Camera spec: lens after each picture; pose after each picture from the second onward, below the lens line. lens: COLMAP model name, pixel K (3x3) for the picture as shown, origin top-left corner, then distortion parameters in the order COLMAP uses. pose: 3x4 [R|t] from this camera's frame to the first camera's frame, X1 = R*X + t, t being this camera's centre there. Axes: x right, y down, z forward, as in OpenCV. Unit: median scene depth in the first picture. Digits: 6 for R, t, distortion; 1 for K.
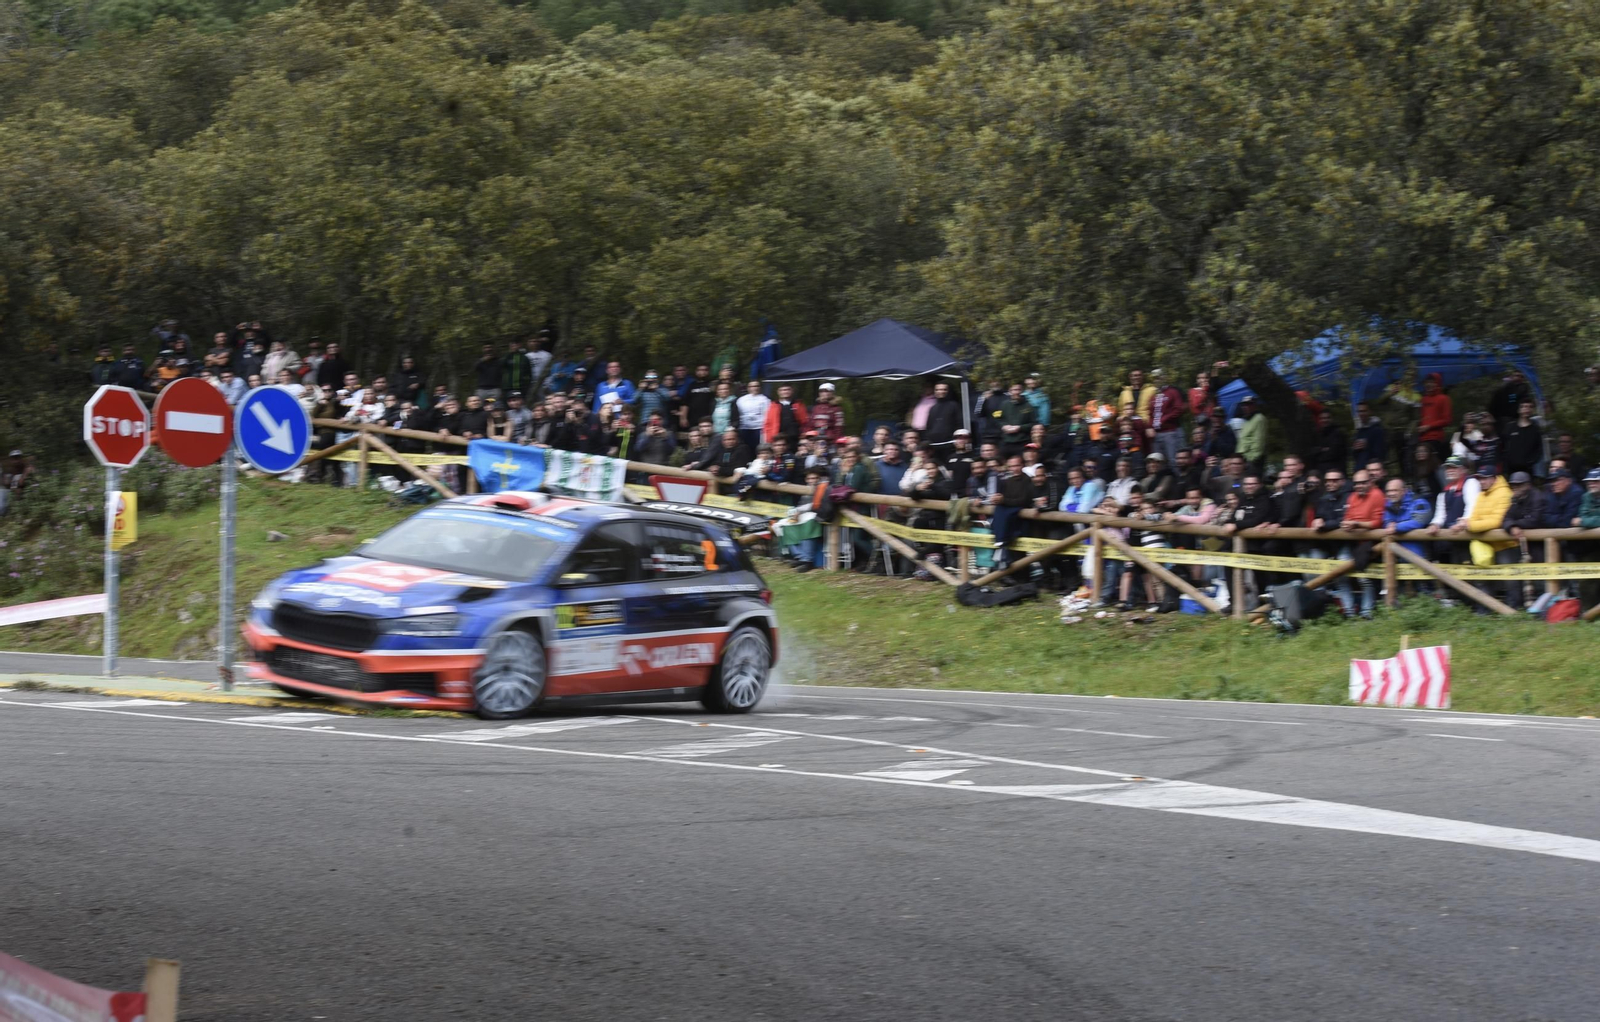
lens RADIAL K [[3530.0, 0, 748.9], [0, 3530.0, 617.8], [0, 0, 1]] dist [-0.255234, 0.147227]
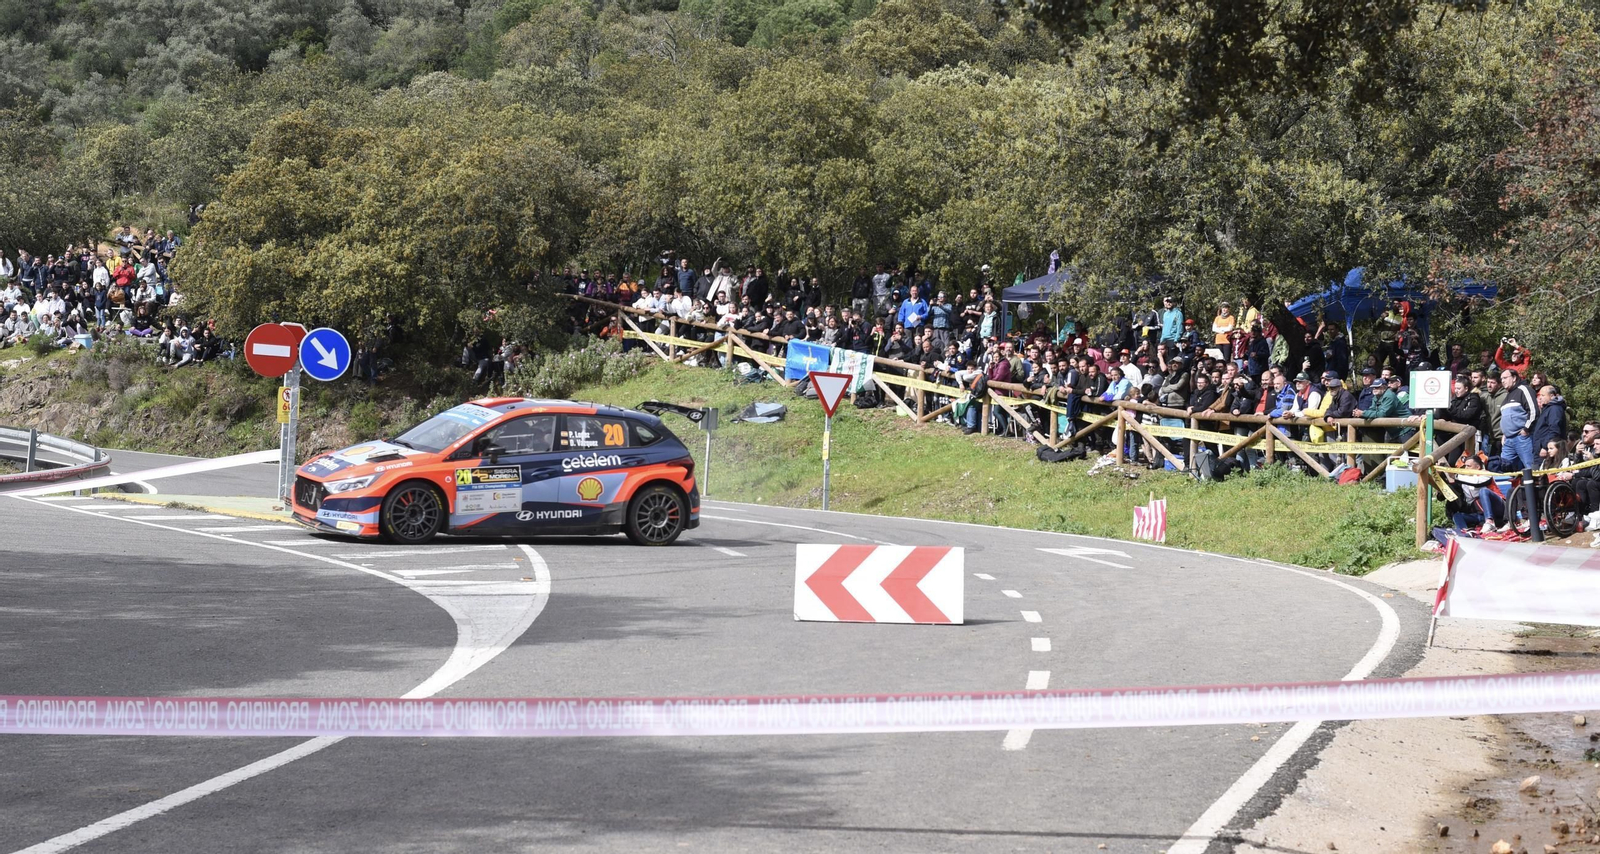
lens RADIAL K [[2652.0, 0, 800.0], [0, 2652.0, 427.0], [0, 0, 1]] dist [-0.170633, 0.308018]
pose [[0.973168, 0.017777, -0.229409, 0.168970], [-0.019510, 0.999796, -0.005285, -0.007676], [0.229269, 0.009618, 0.973316, -0.076048]]
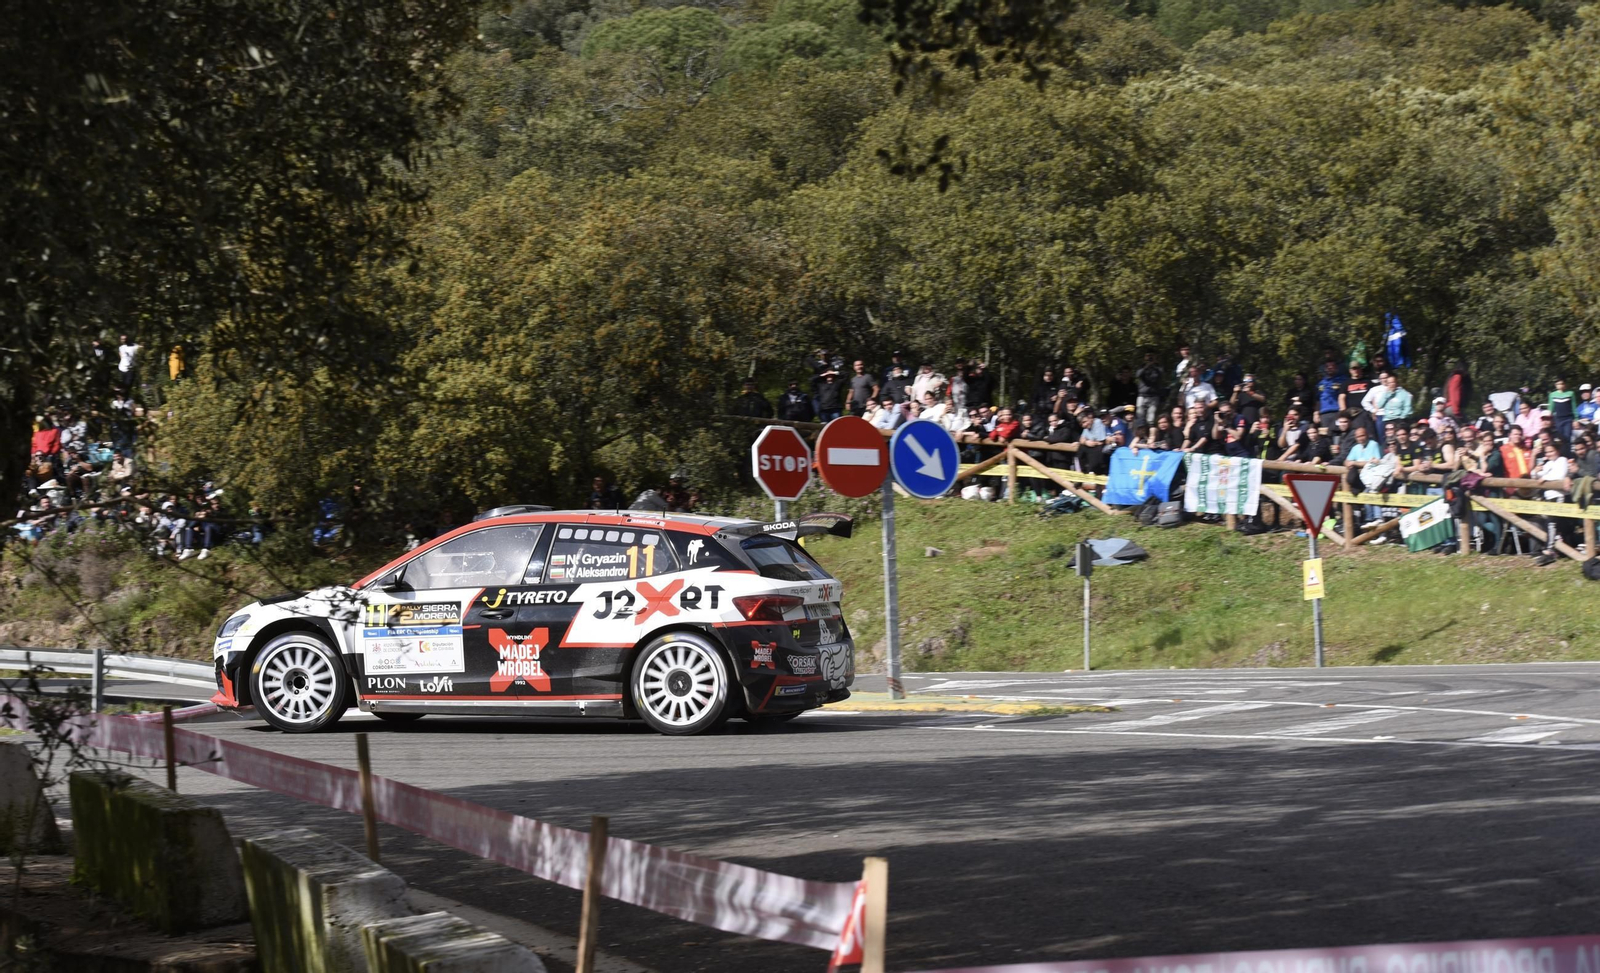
lens RADIAL K [[3526.5, 0, 800.0], [0, 3526.5, 486.5], [0, 0, 1]] dist [-0.249474, 0.519072]
pose [[0.983483, -0.062686, -0.169802, 0.005953], [0.056215, 0.997507, -0.042656, -0.000122], [0.172052, 0.032406, 0.984555, -0.041486]]
